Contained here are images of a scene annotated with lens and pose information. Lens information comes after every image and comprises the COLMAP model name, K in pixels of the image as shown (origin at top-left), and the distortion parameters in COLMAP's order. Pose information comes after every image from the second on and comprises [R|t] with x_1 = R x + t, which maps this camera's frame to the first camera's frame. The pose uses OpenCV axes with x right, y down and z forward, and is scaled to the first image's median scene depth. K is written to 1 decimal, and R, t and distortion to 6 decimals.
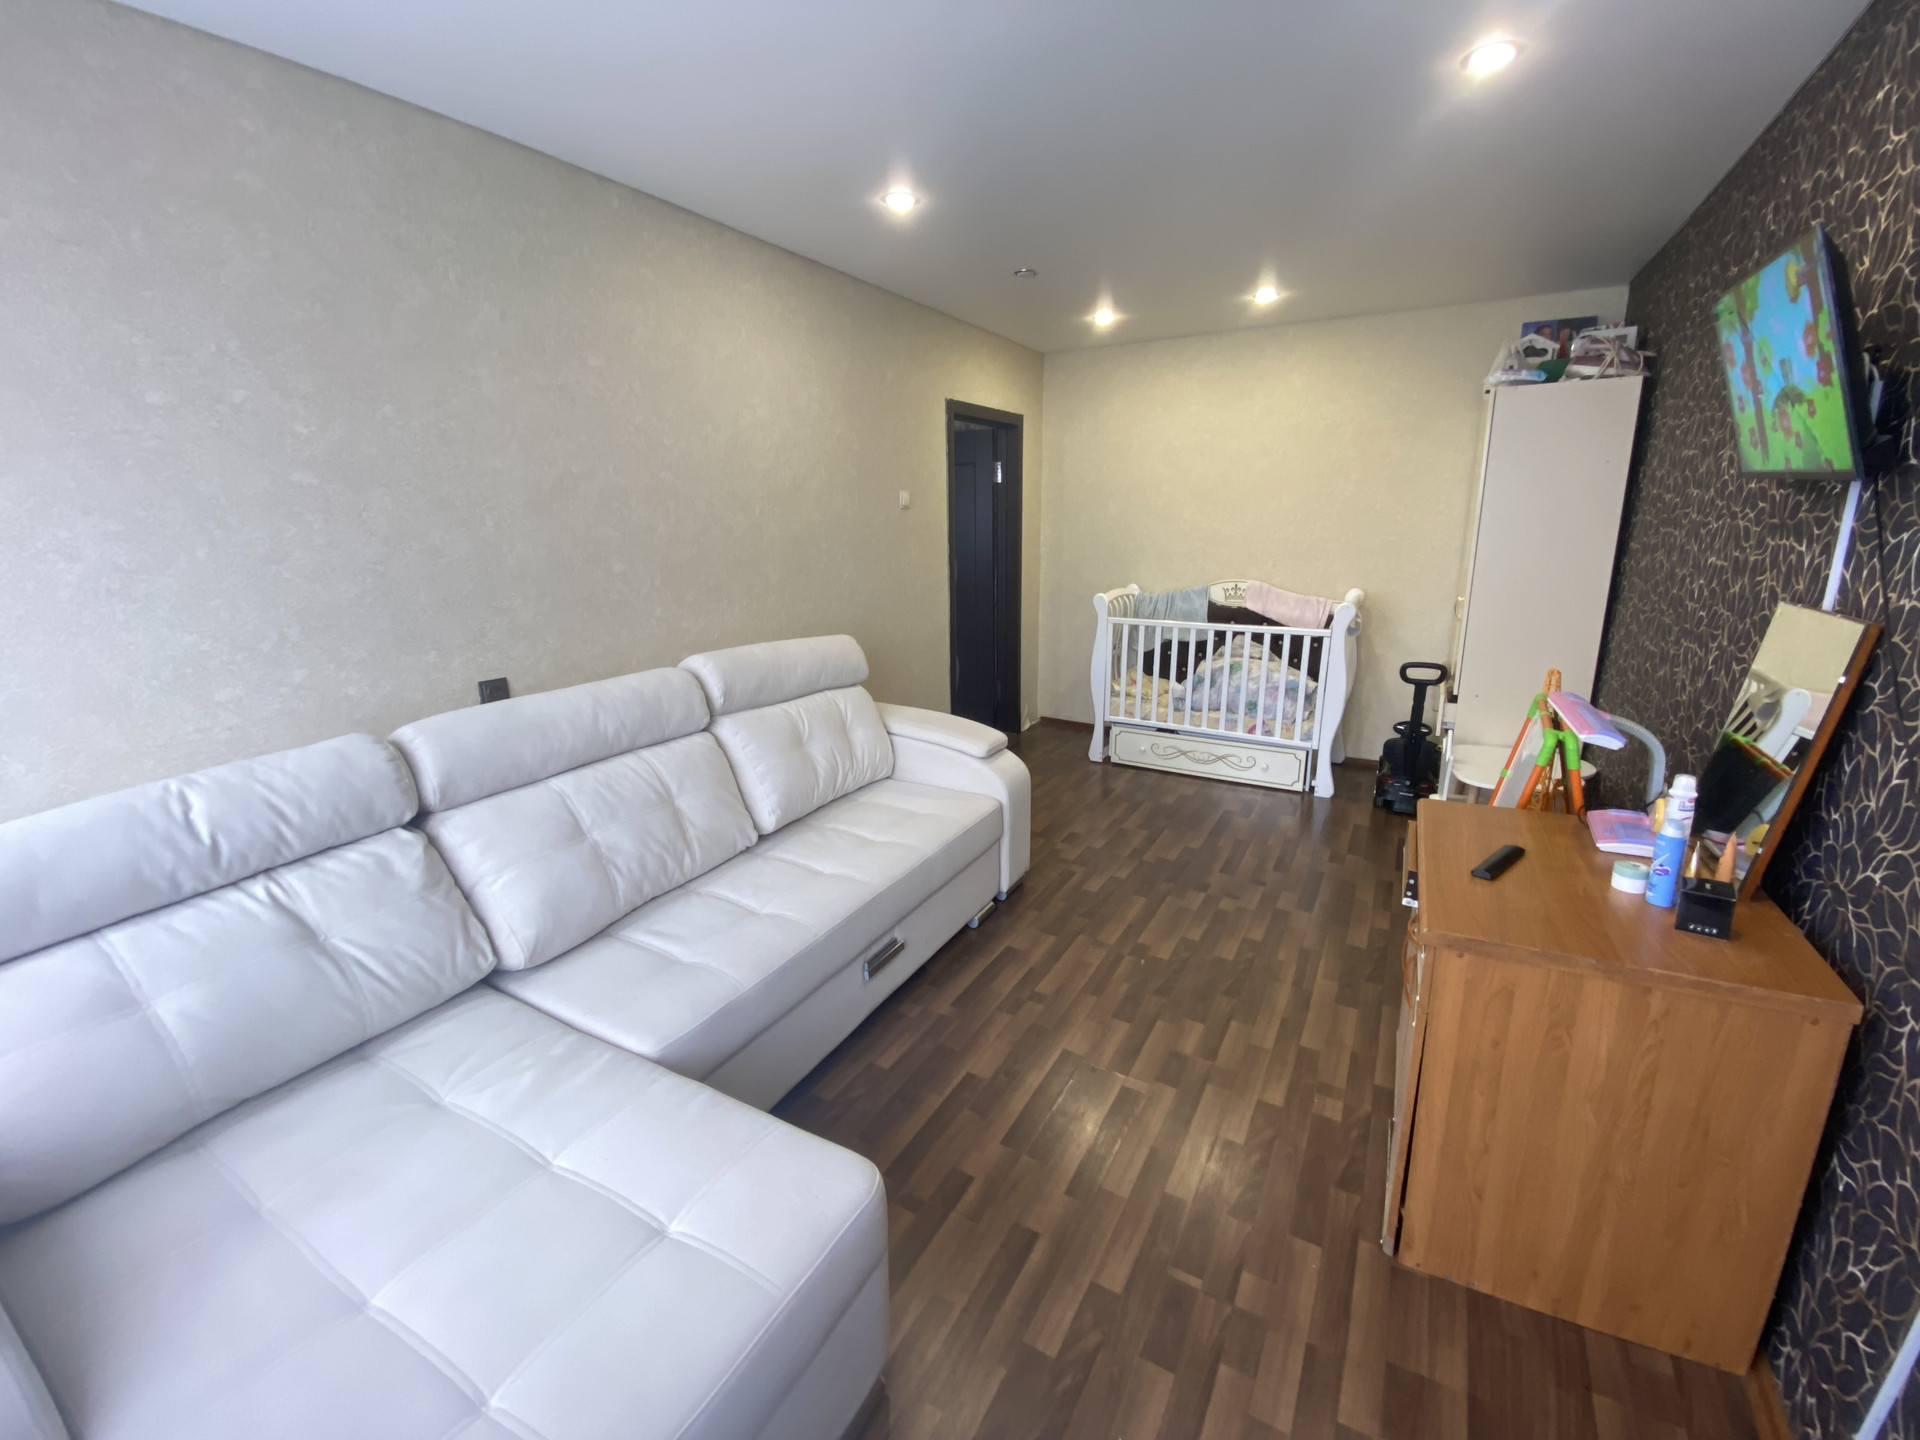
lens RADIAL K [[779.1, 0, 948.2], [0, 779.1, 709.7], [0, 0, 1]] dist [0.017744, -0.000692]
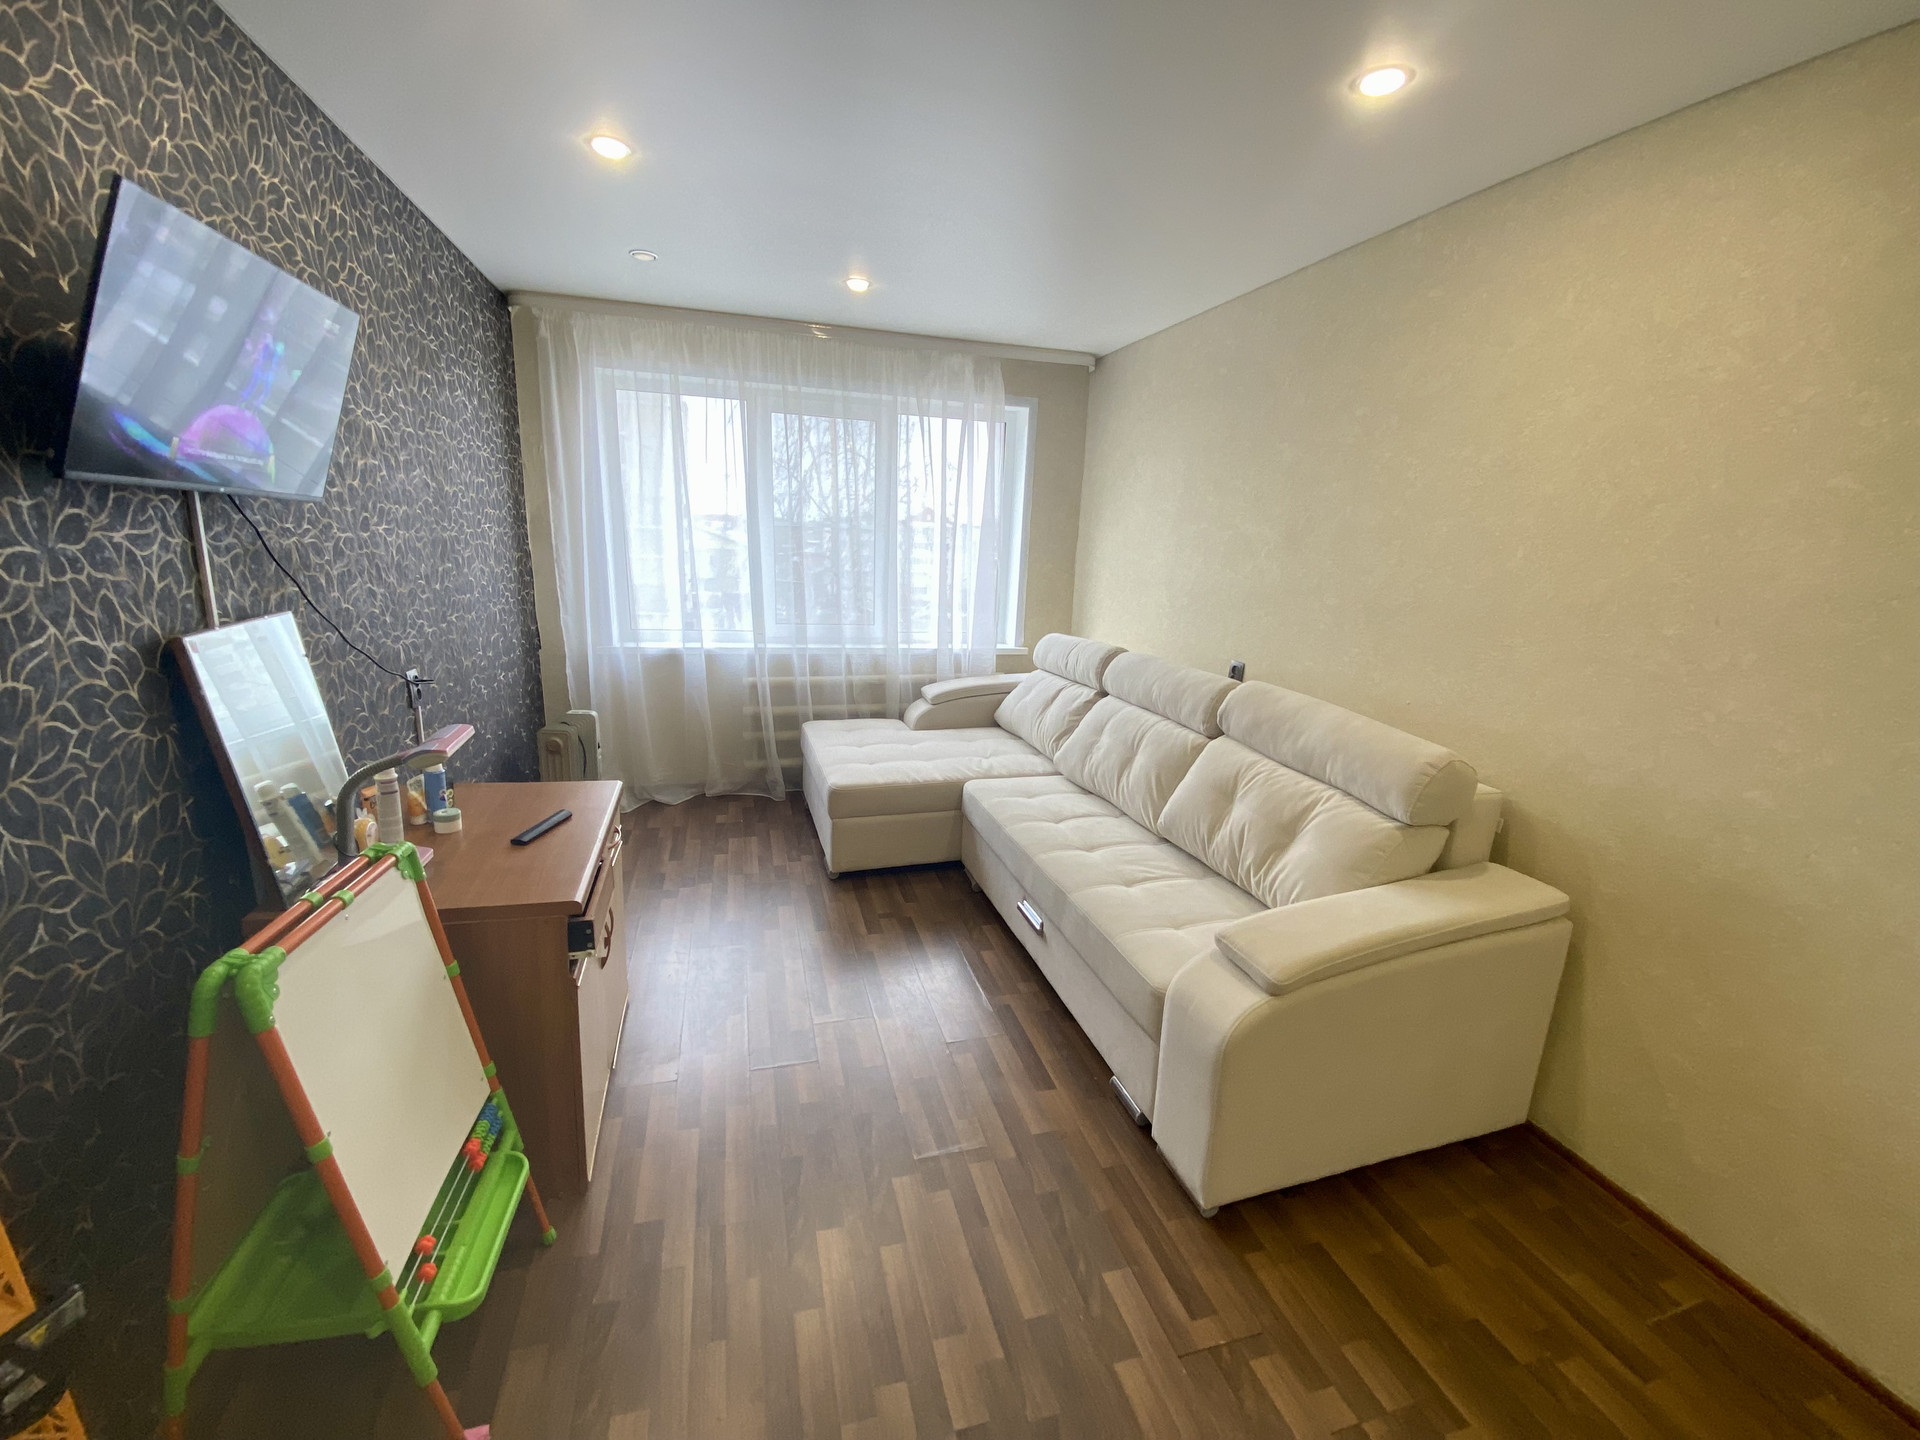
lens RADIAL K [[779.1, 0, 963.1], [0, 779.1, 717.6], [0, 0, 1]] dist [0.017744, -0.000692]
pose [[-0.673419, 0.161427, -0.721421, 0.679638], [-0.213092, 0.892060, 0.398523, -0.346760], [0.707884, 0.422102, -0.566331, 1.271385]]
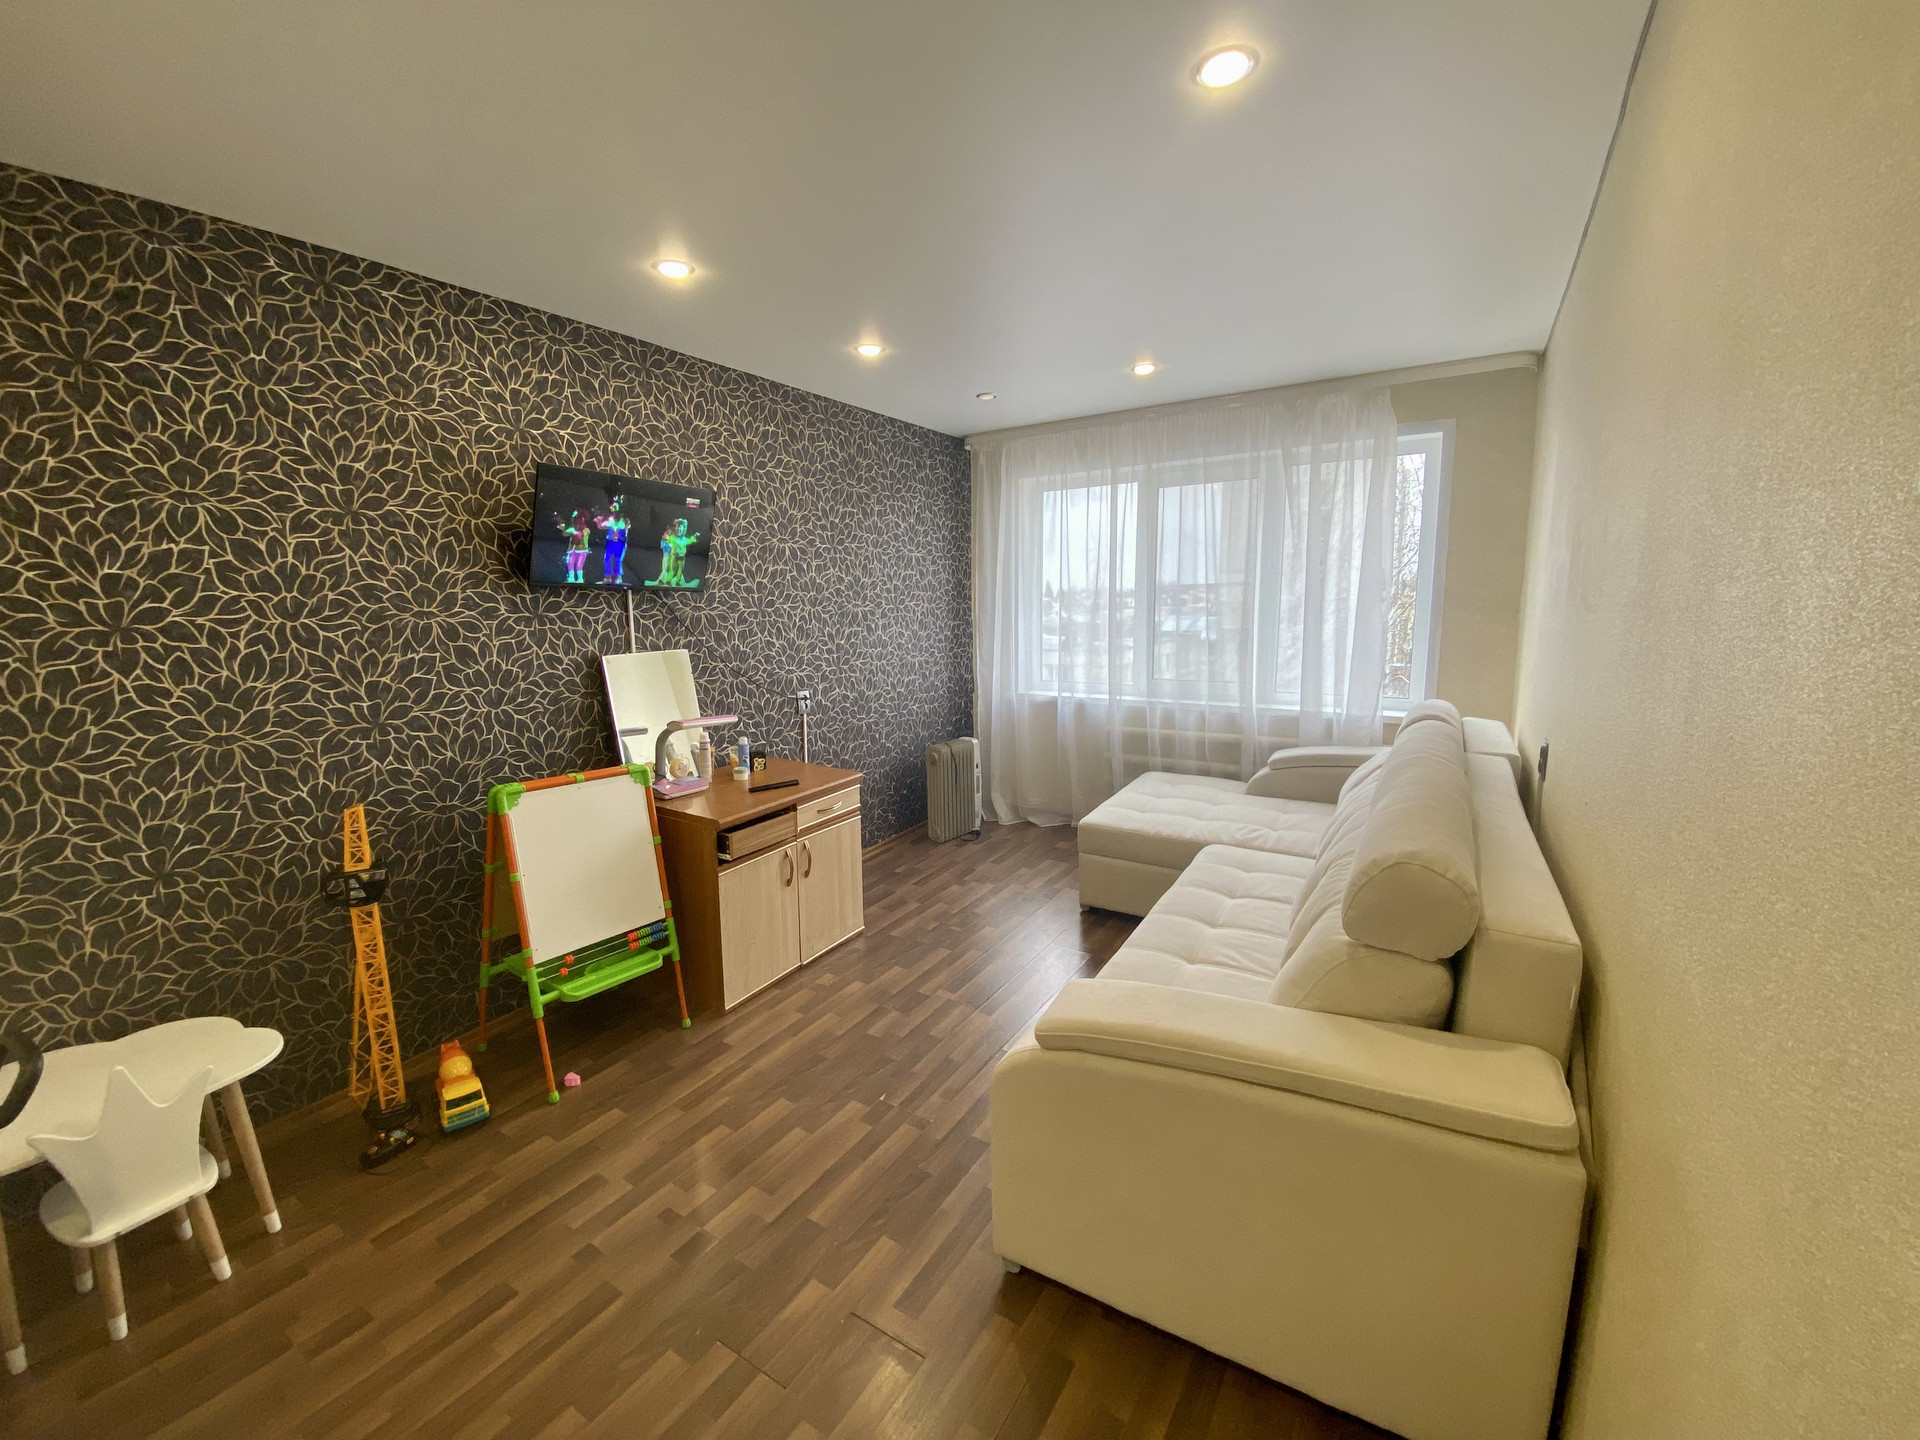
lens RADIAL K [[779.1, 0, 968.2], [0, 779.1, 729.4], [0, 0, 1]] dist [0.017744, -0.000692]
pose [[-0.999413, 0.027844, 0.019944, 0.121378], [0.033567, 0.911964, 0.408896, -0.415902], [-0.006803, 0.409325, -0.912363, 1.630664]]
